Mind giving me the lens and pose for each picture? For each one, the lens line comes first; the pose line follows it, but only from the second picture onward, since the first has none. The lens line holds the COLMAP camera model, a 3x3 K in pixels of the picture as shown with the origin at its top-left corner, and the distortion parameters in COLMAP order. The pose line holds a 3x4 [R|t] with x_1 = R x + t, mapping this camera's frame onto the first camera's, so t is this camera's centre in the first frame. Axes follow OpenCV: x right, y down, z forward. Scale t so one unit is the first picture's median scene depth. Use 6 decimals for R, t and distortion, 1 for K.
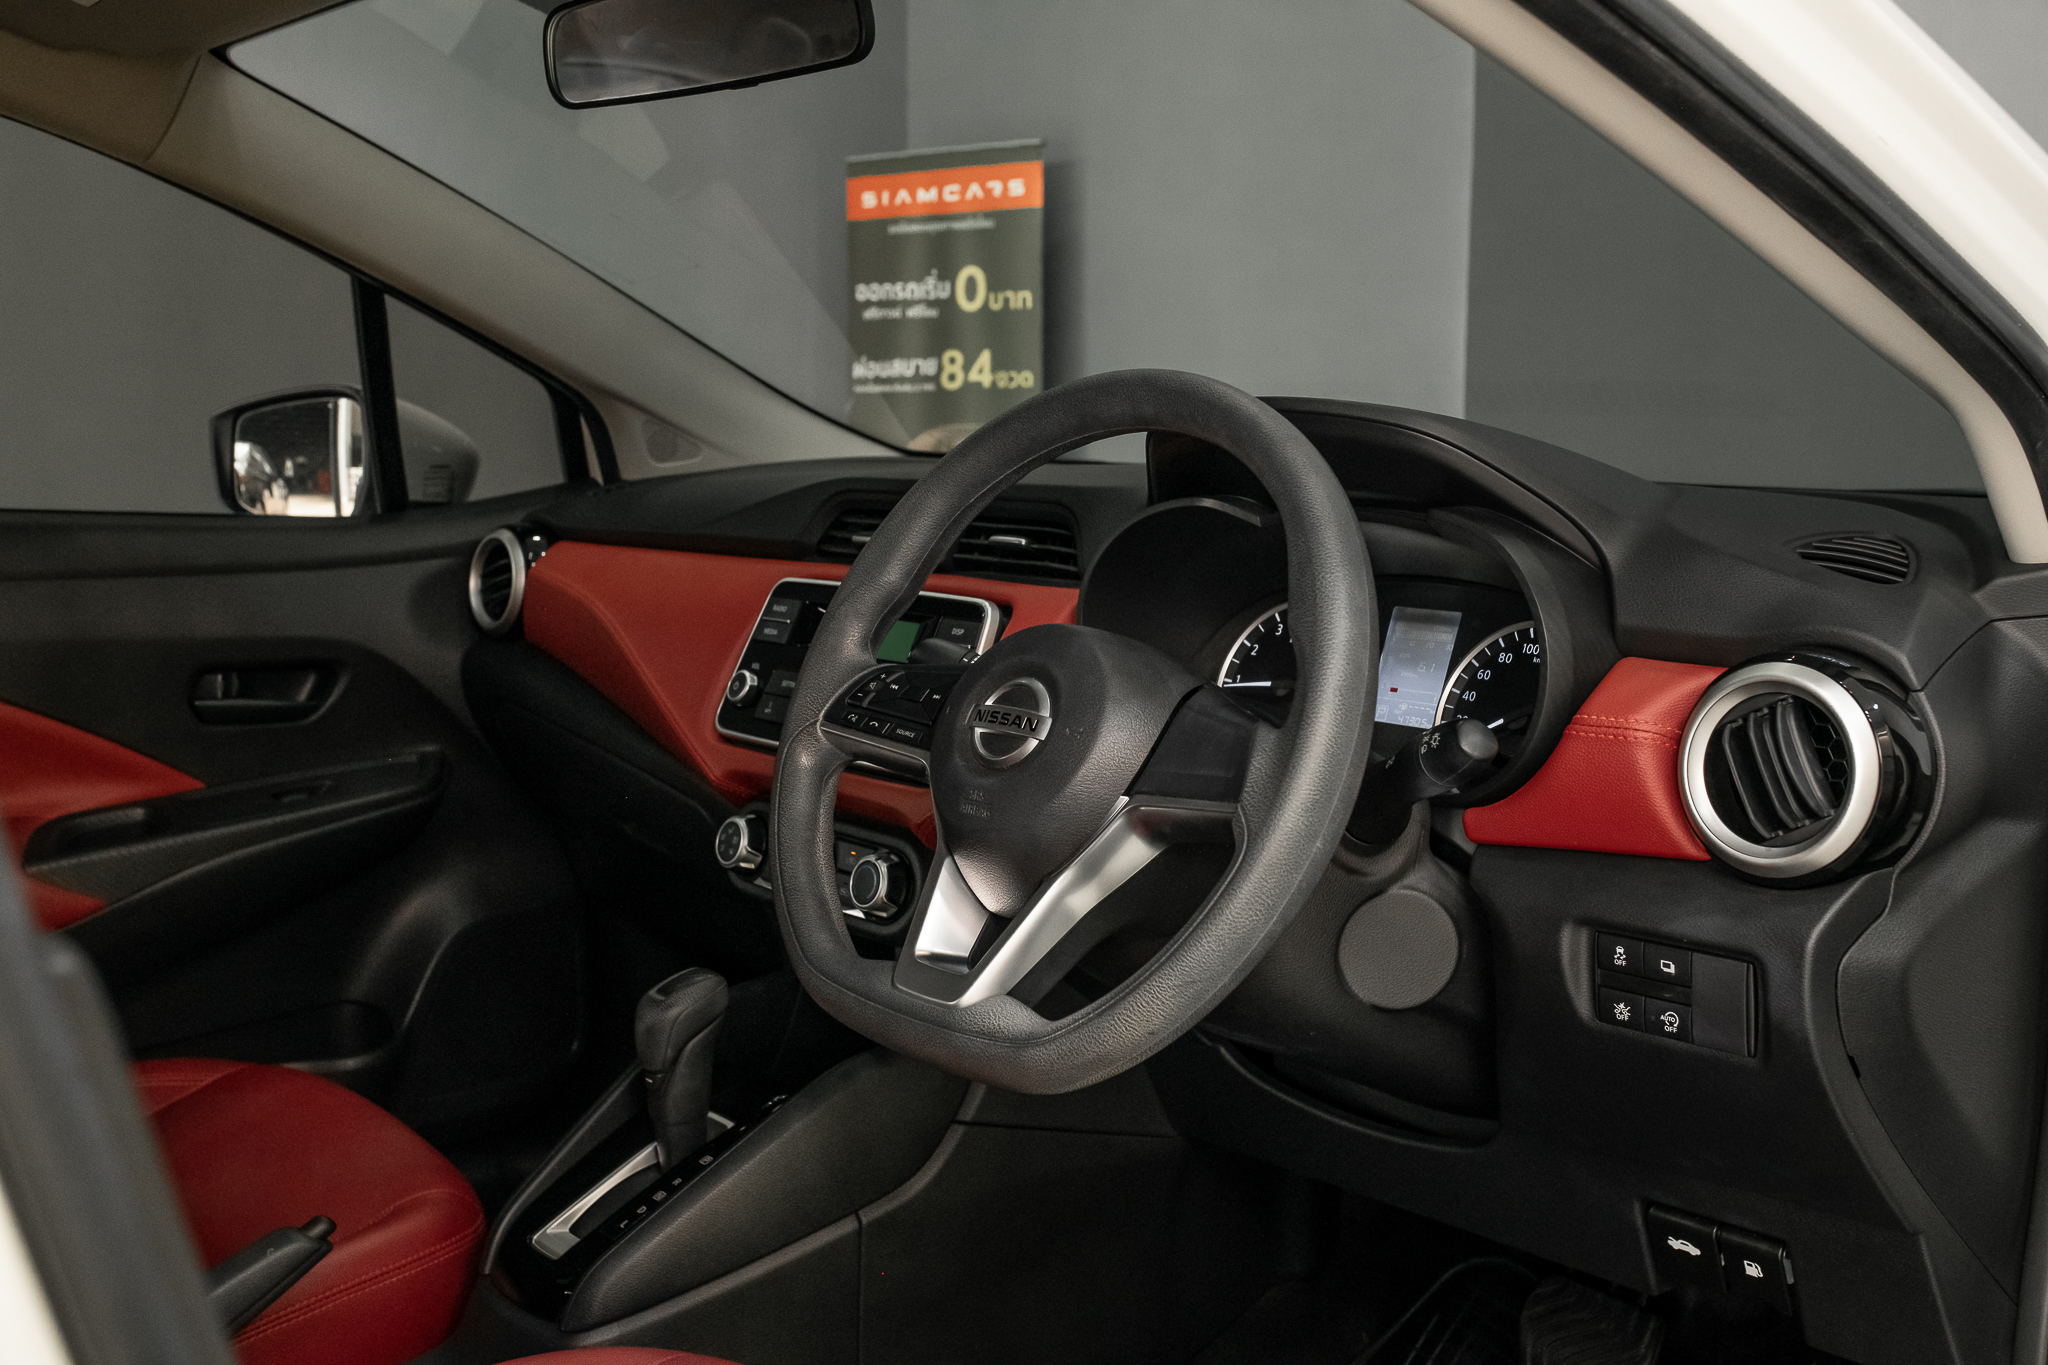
lens RADIAL K [[1997.4, 0, 1031.8], [0, 1997.4, 676.8], [0, 0, 1]] dist [-0.064088, 0.000000]
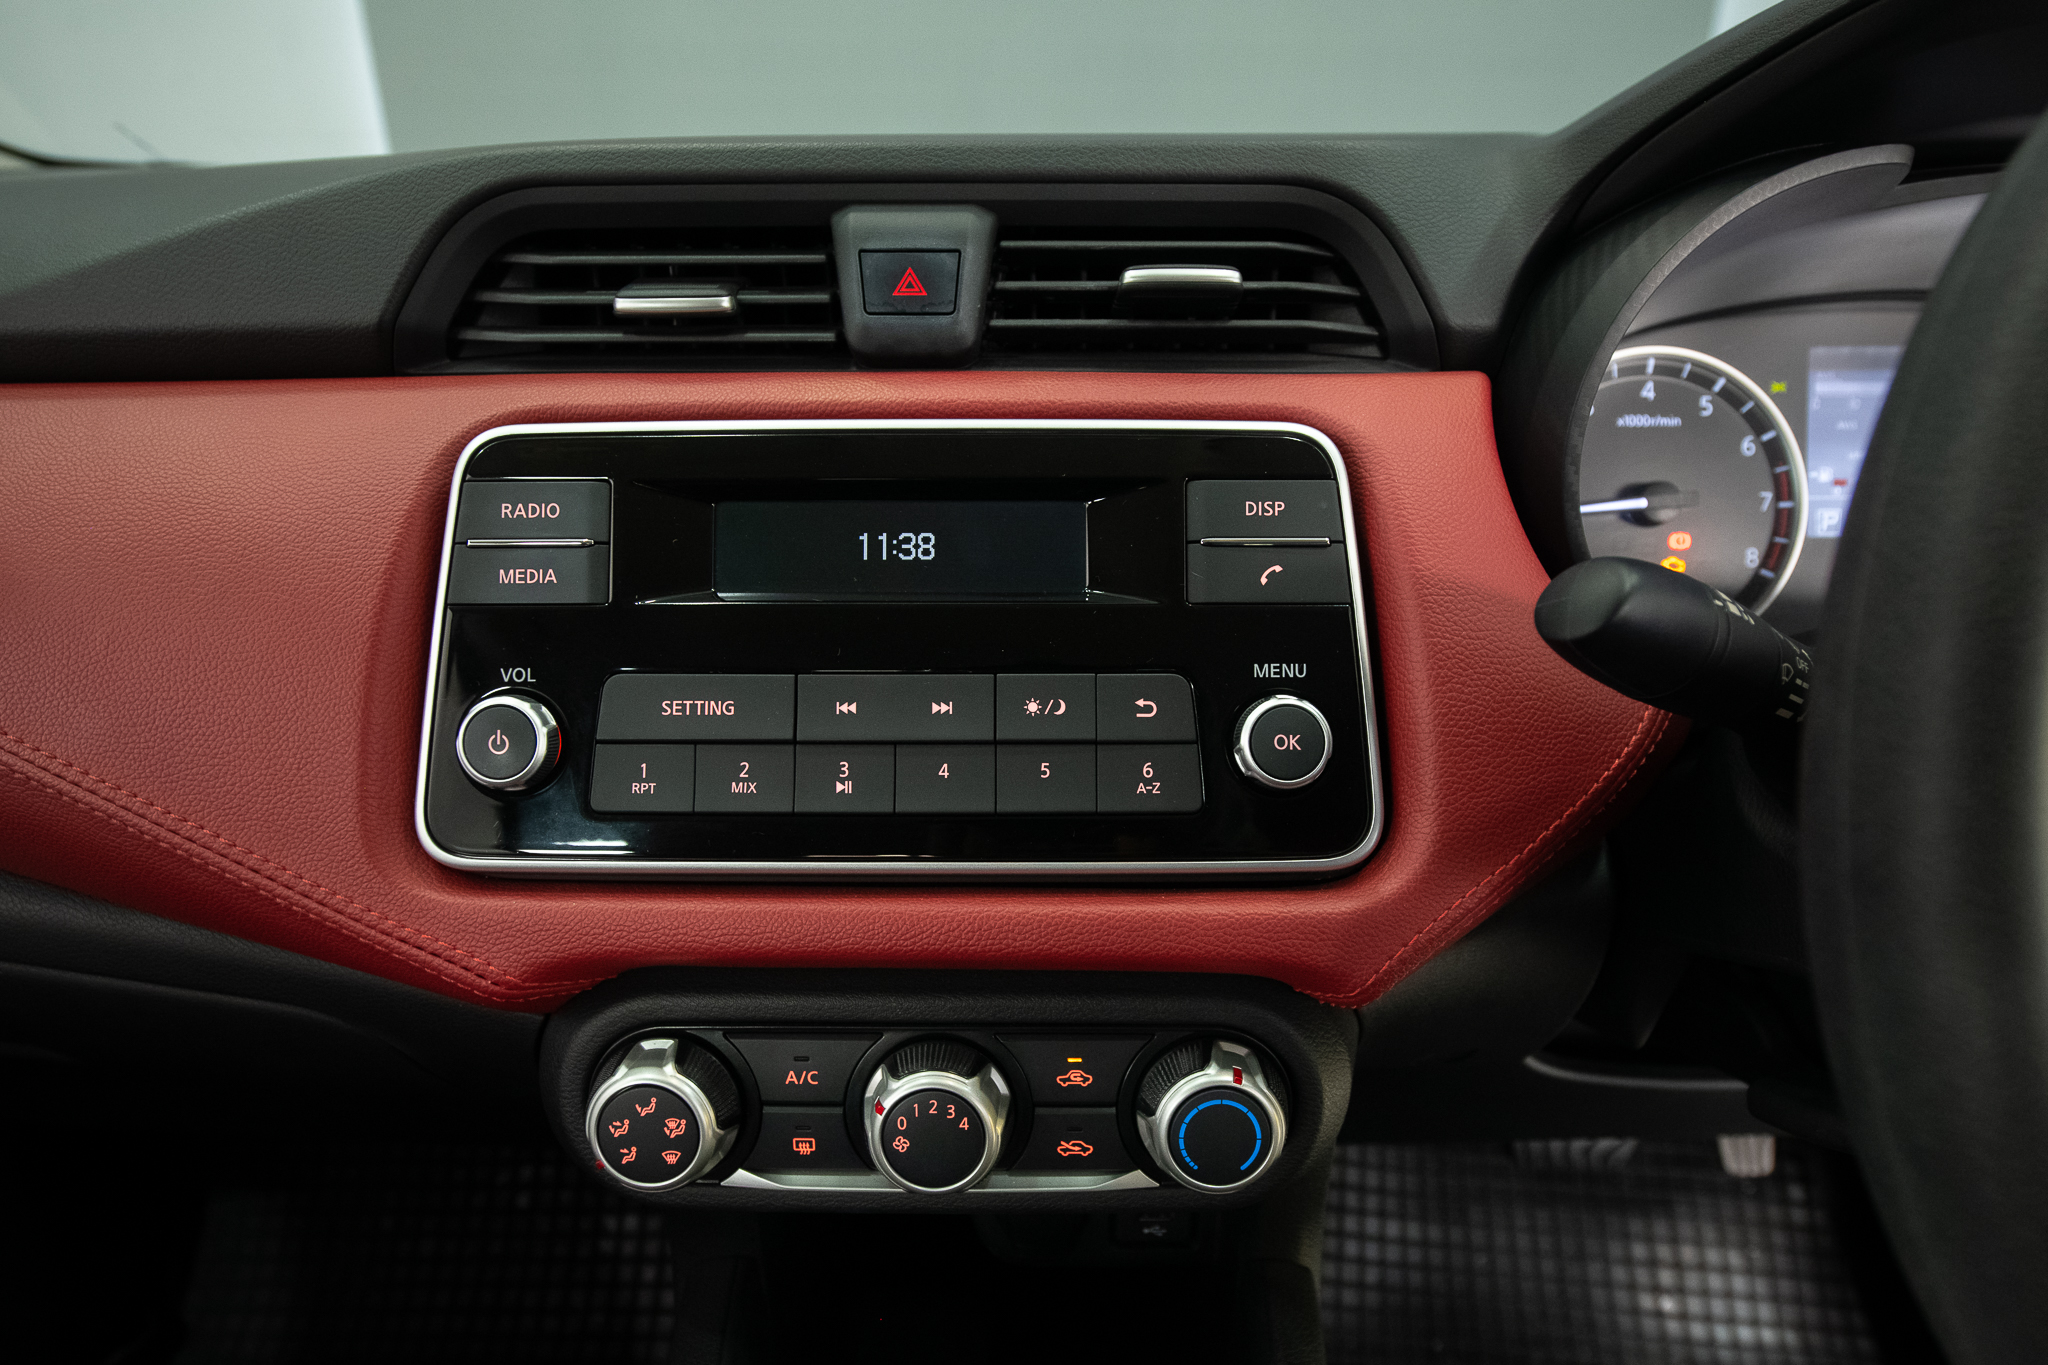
lens RADIAL K [[1237.9, 0, 1006.7], [0, 1237.9, 708.9], [0, 0, 1]] dist [-0.019204, 0.000121]
pose [[0.671416, -0.300937, 0.677228, -0.224366], [0.103381, 0.942937, 0.316516, -0.060828], [-0.733835, -0.142501, 0.664214, 0.737774]]
